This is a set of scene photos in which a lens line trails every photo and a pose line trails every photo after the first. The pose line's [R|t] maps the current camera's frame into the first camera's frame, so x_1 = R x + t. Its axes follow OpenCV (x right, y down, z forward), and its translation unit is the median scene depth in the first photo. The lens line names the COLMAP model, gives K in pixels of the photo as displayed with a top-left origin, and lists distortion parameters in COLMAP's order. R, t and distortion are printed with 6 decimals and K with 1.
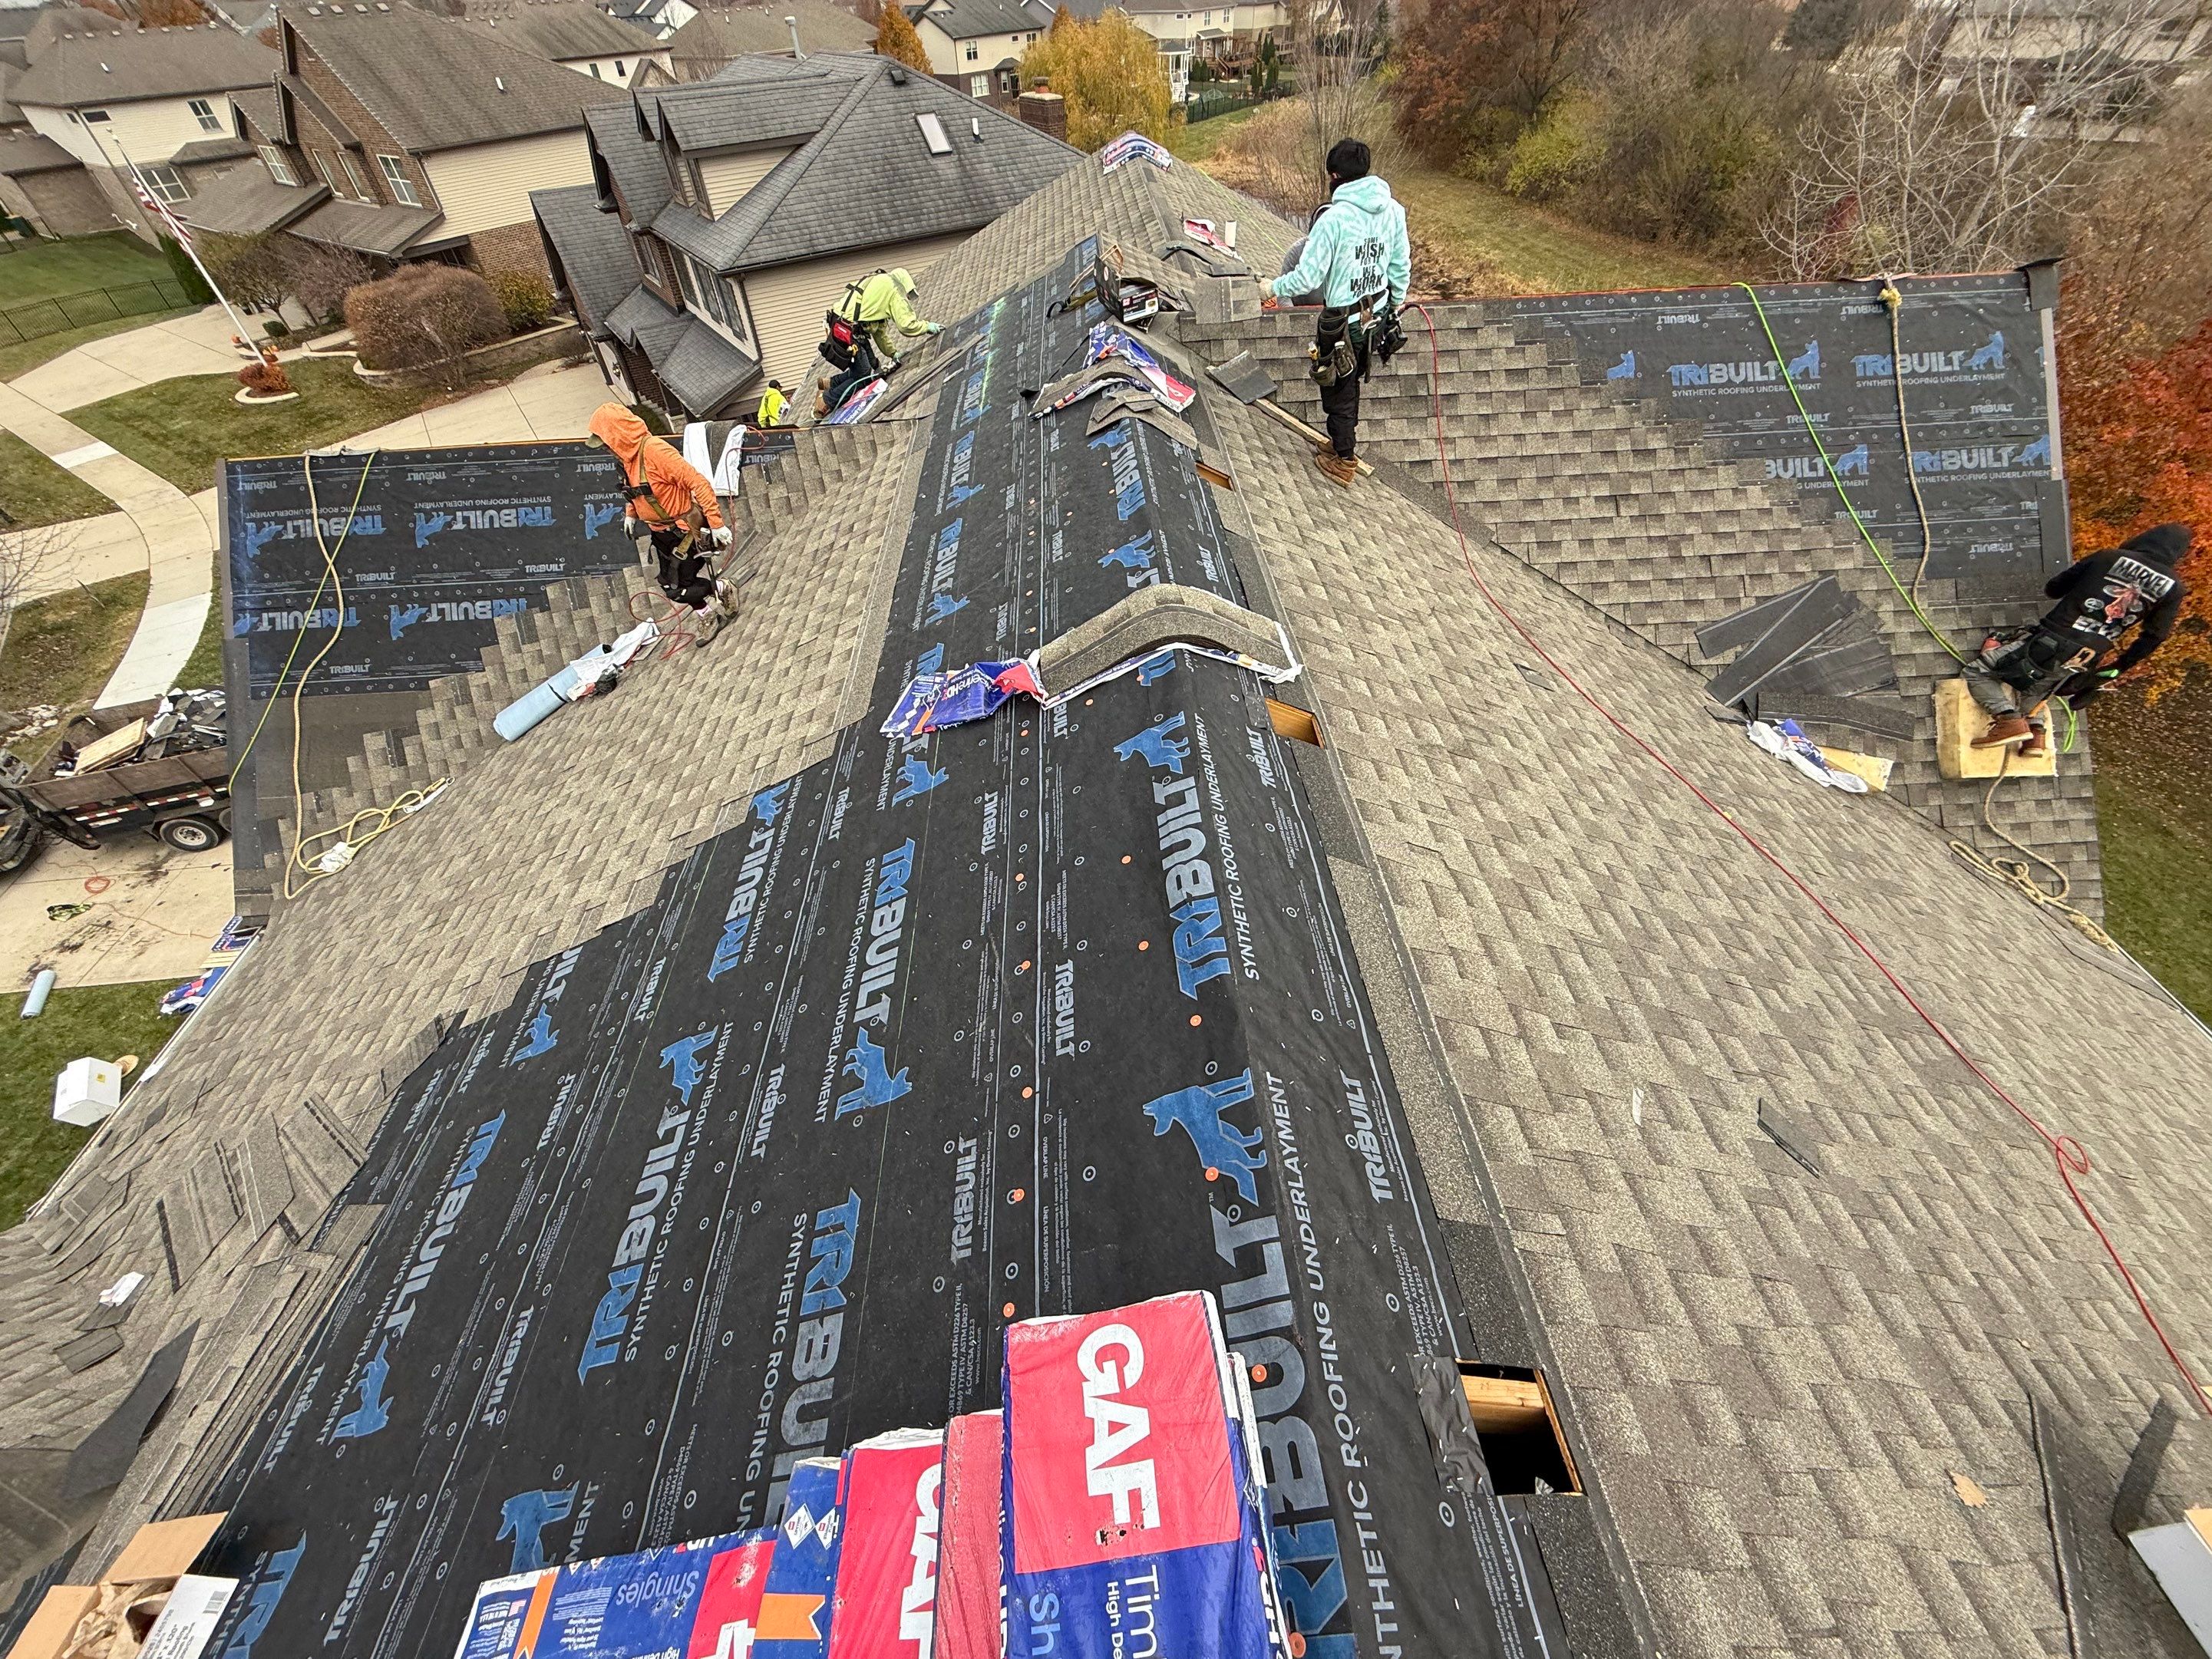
lens RADIAL K [[875.2, 0, 1098.0], [0, 875.2, 830.8], [0, 0, 1]] dist [-0.000193, -0.000597]
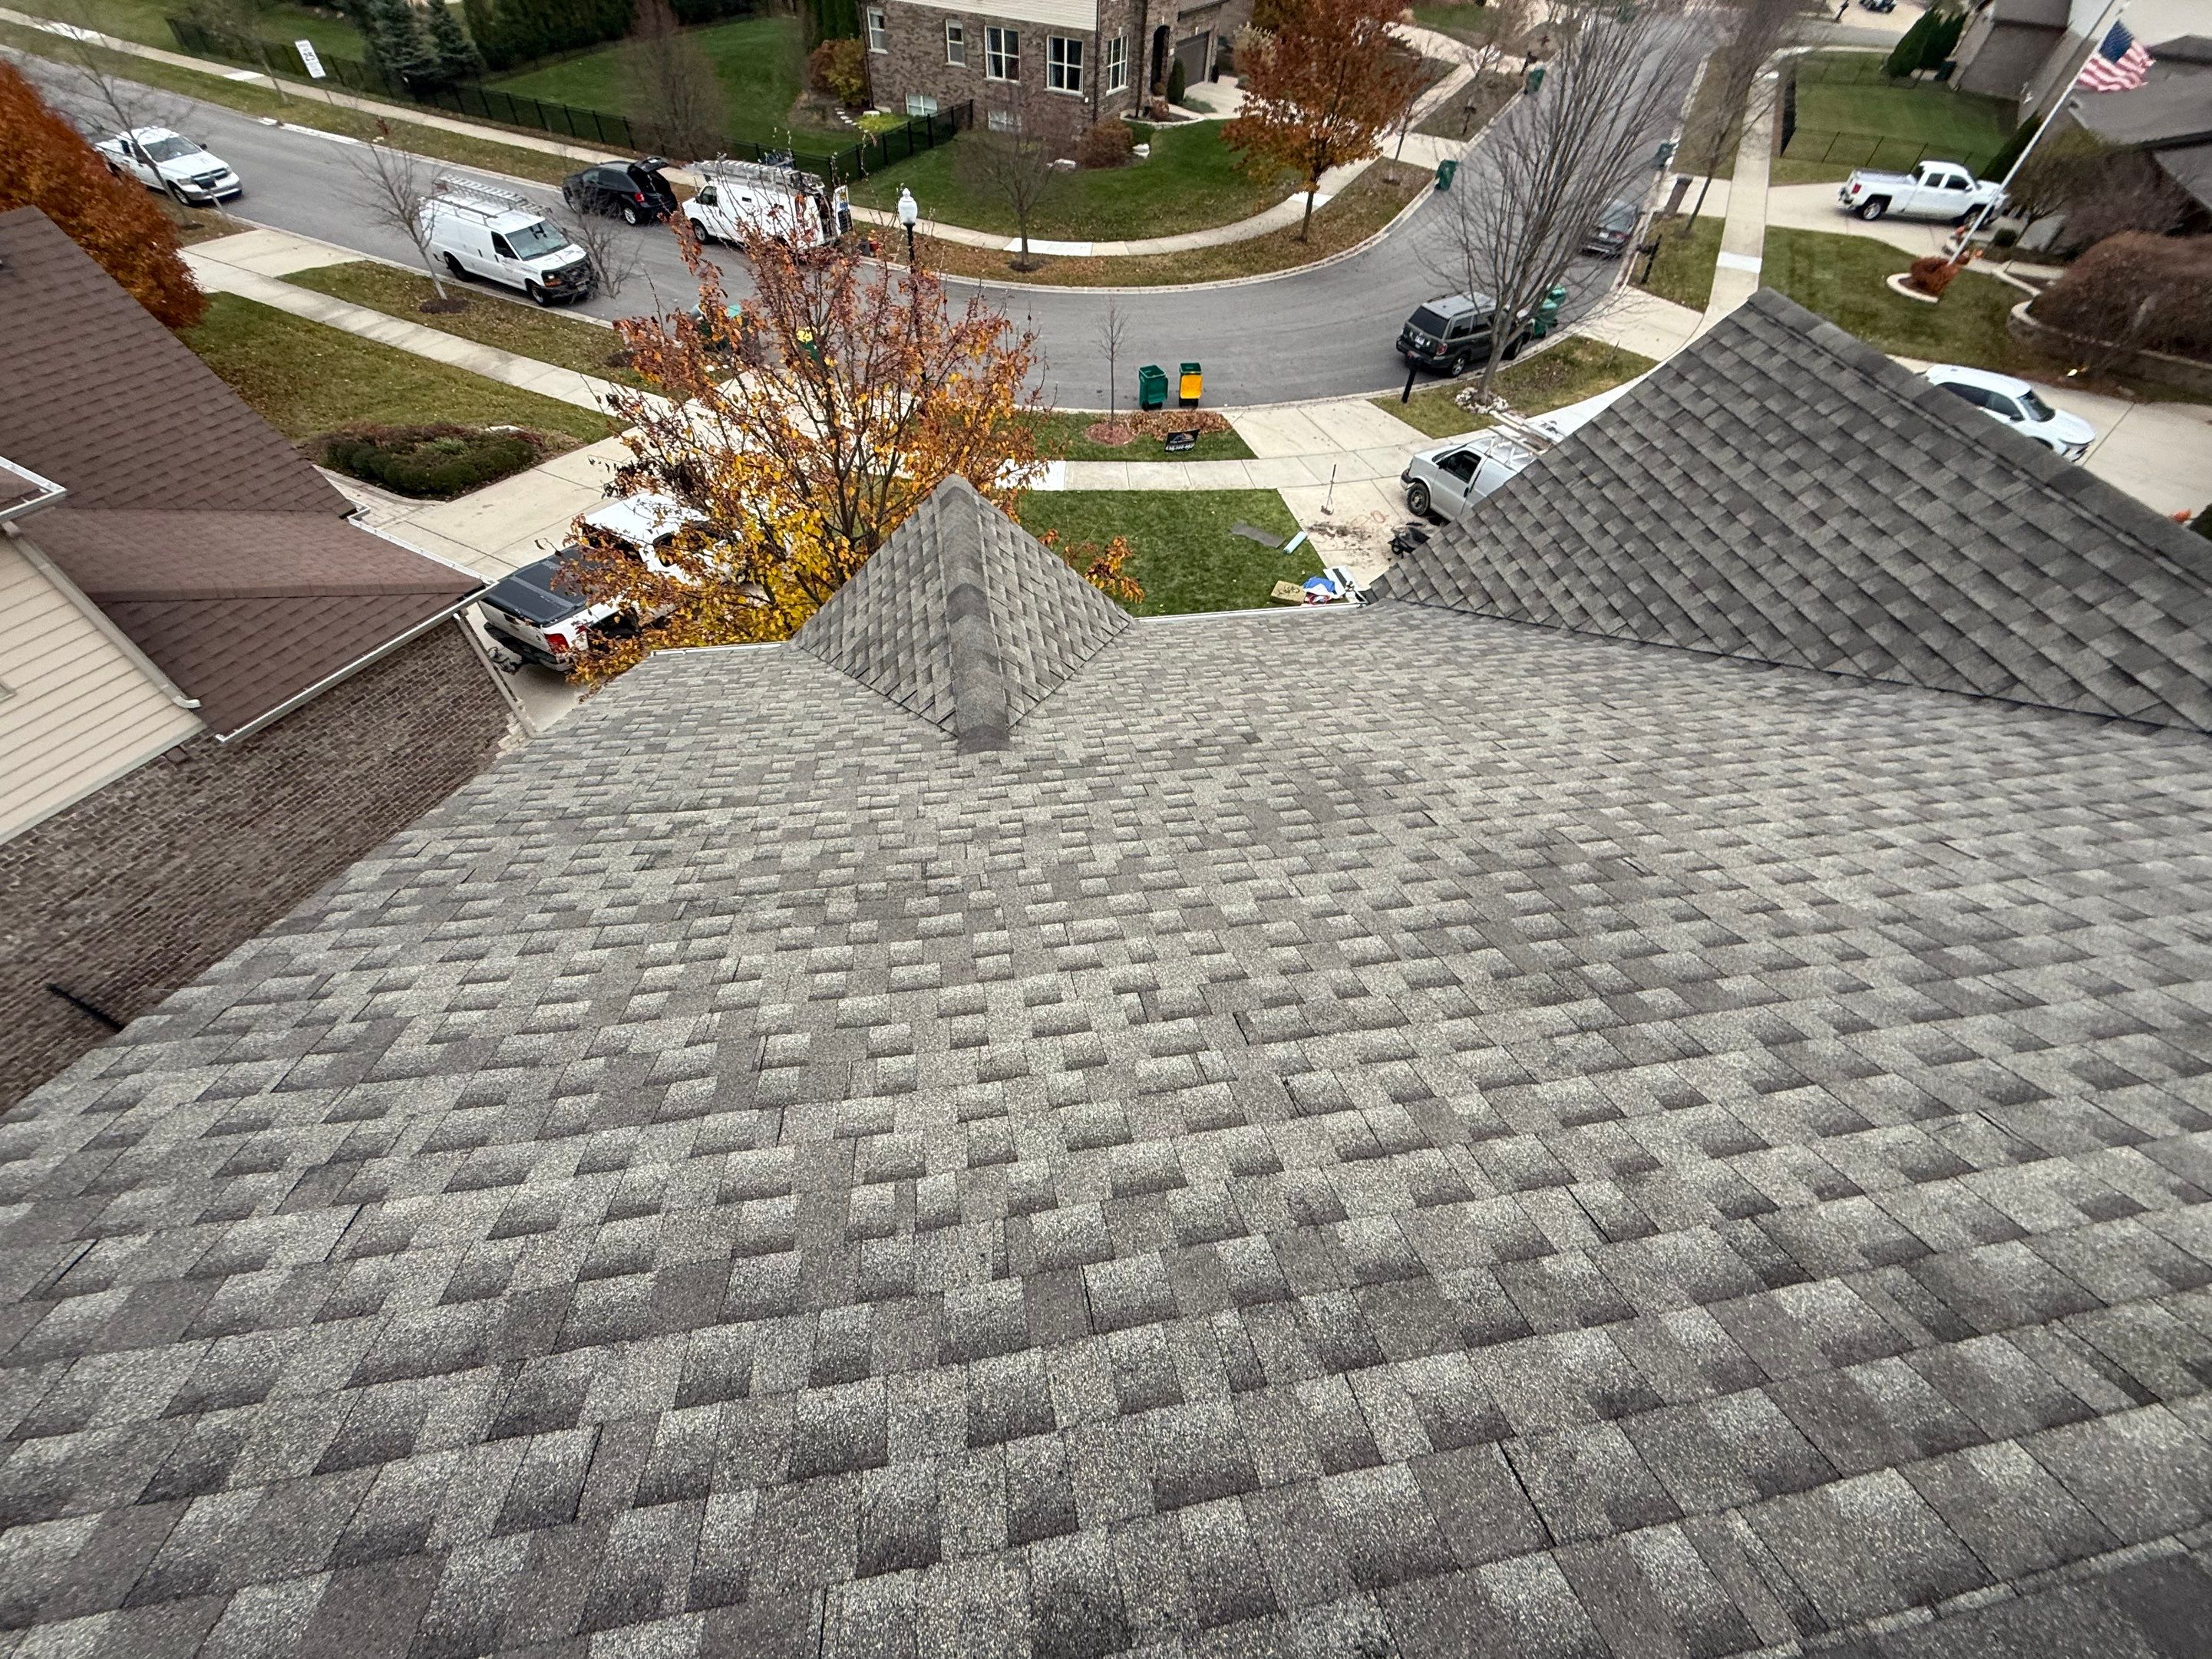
lens RADIAL K [[875.2, 0, 1097.7], [0, 875.2, 829.3], [0, 0, 1]] dist [-0.000193, -0.000597]
pose [[0.119285, 0.785808, -0.606858, -0.003393], [-0.736554, 0.479902, 0.476637, -0.010988], [0.665777, 0.390128, 0.636035, 0.025417]]
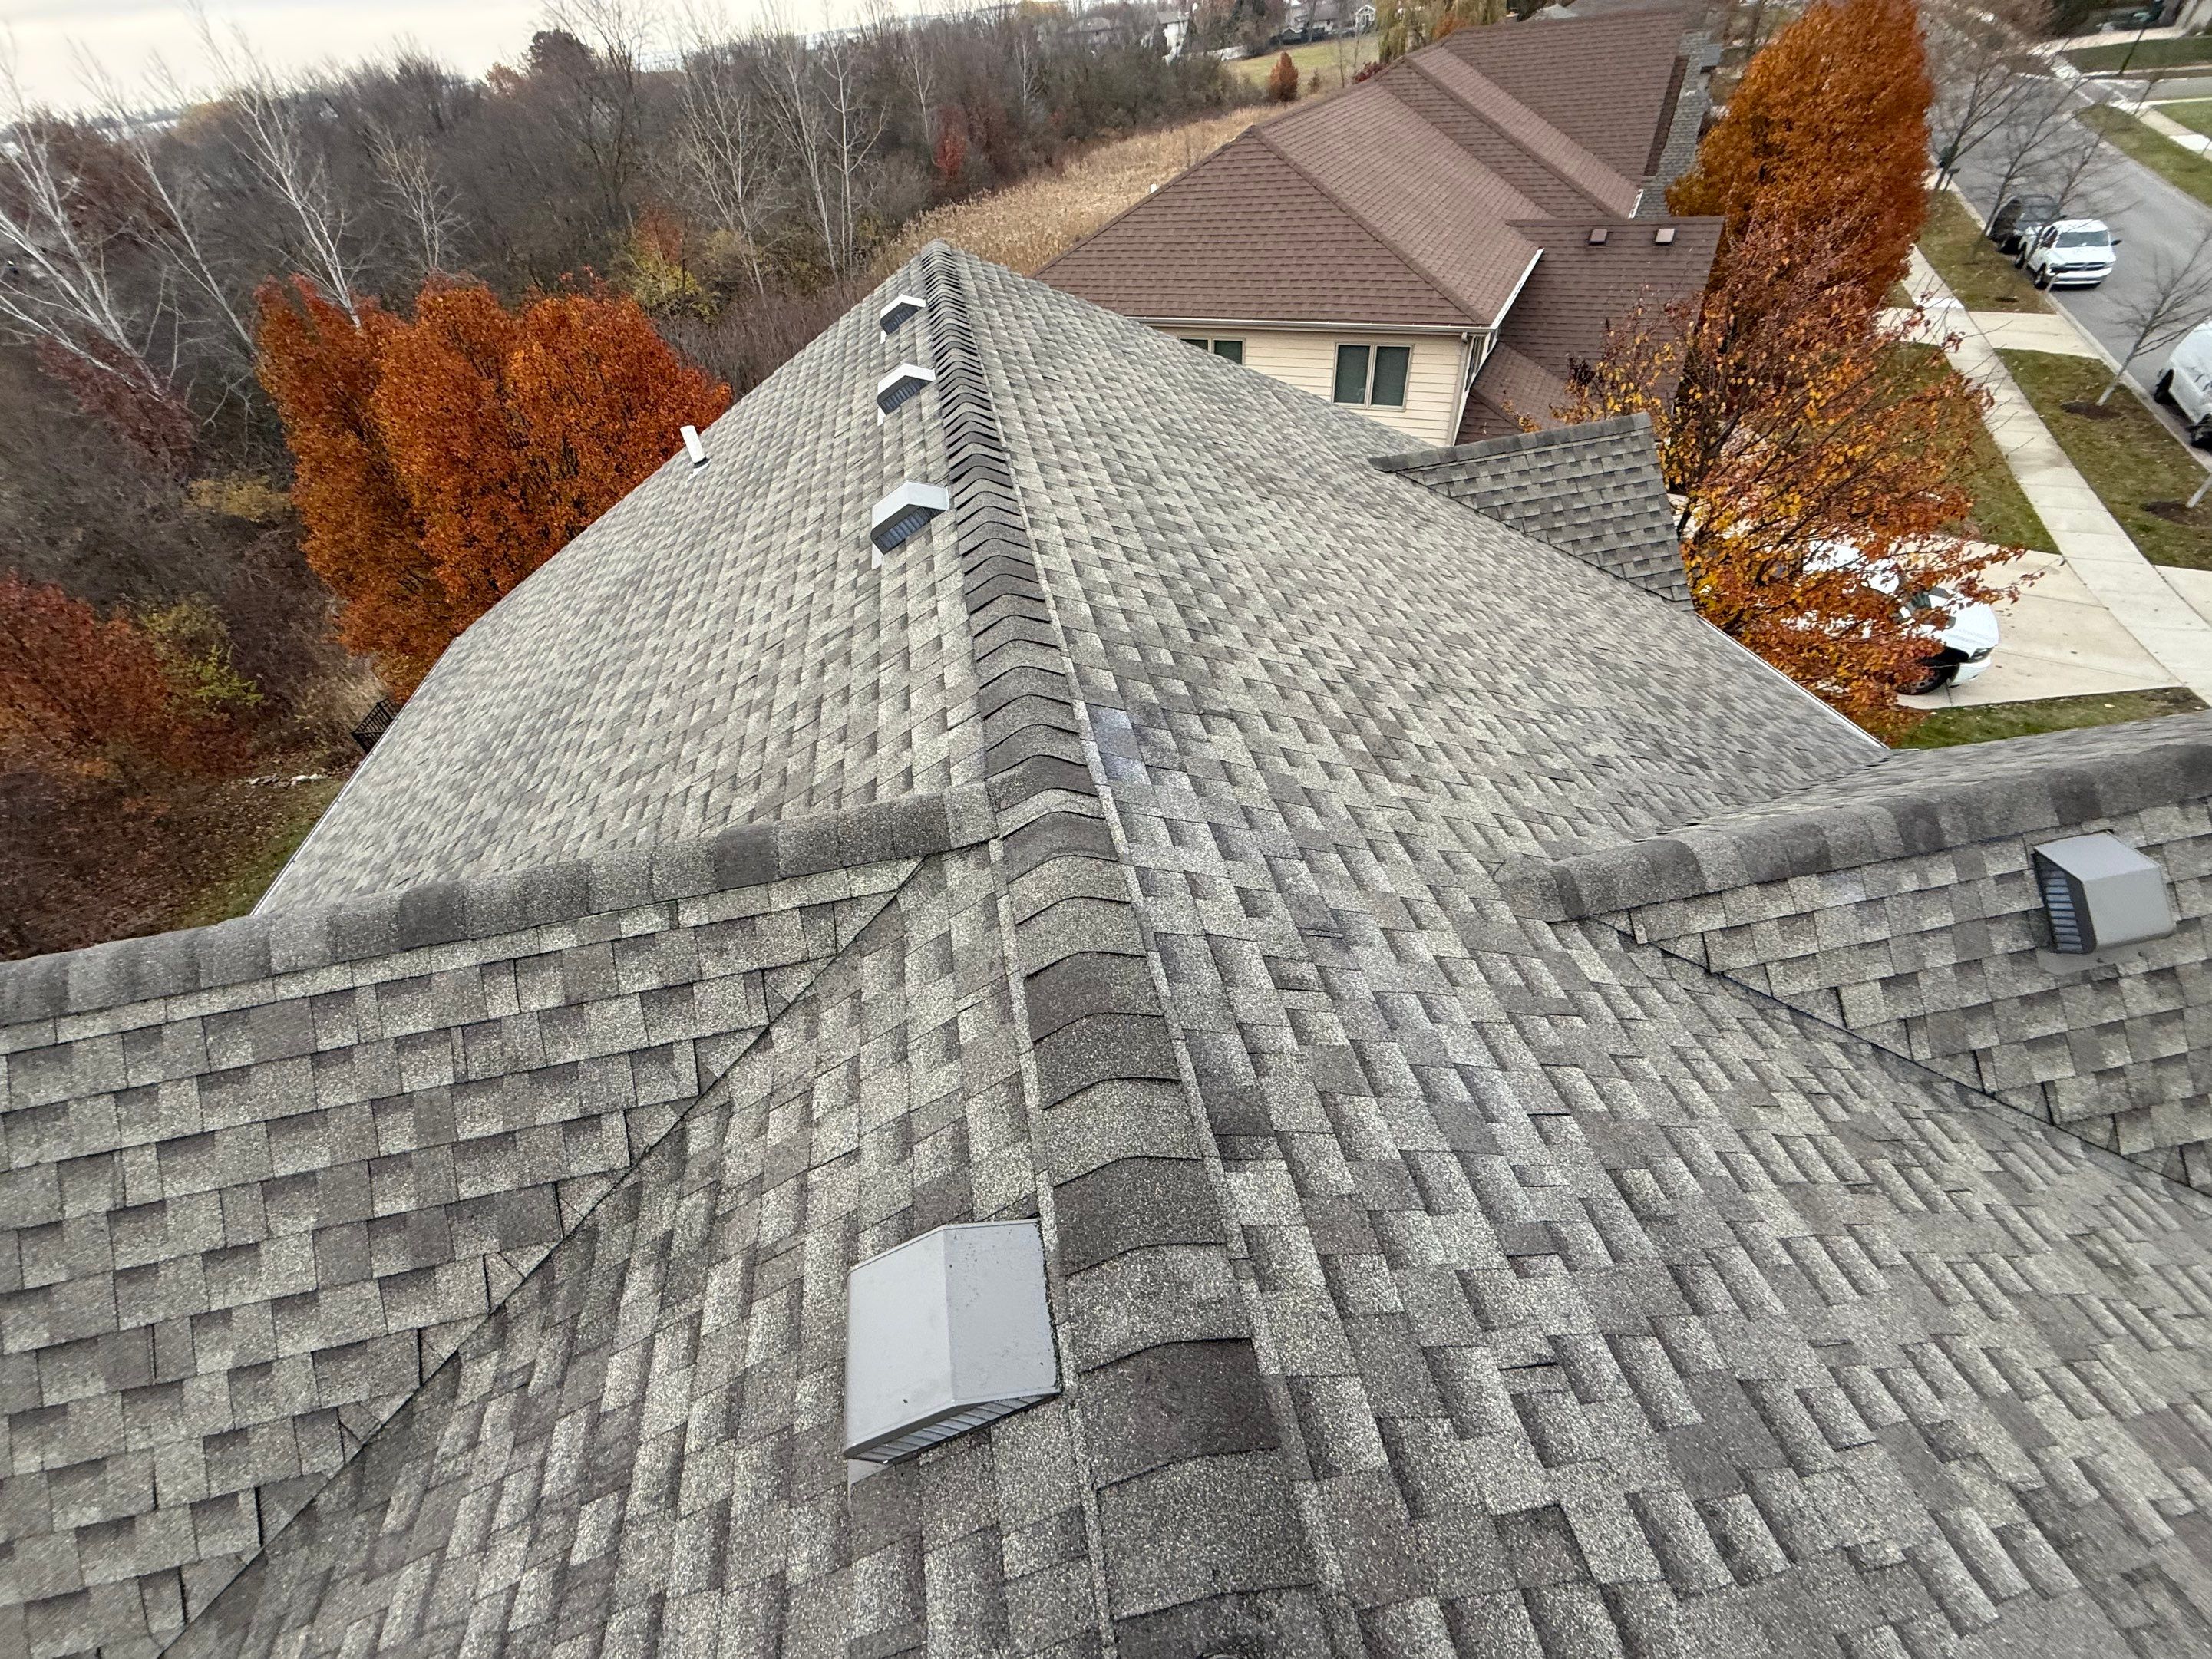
lens RADIAL K [[875.2, 0, 1099.5], [0, 875.2, 830.4], [0, 0, 1]] dist [-0.000193, -0.000597]
pose [[-0.983314, 0.181413, -0.013484, 0.000382], [-0.007205, 0.035228, 0.999353, -0.239943], [0.181771, 0.982776, -0.033334, 0.249337]]
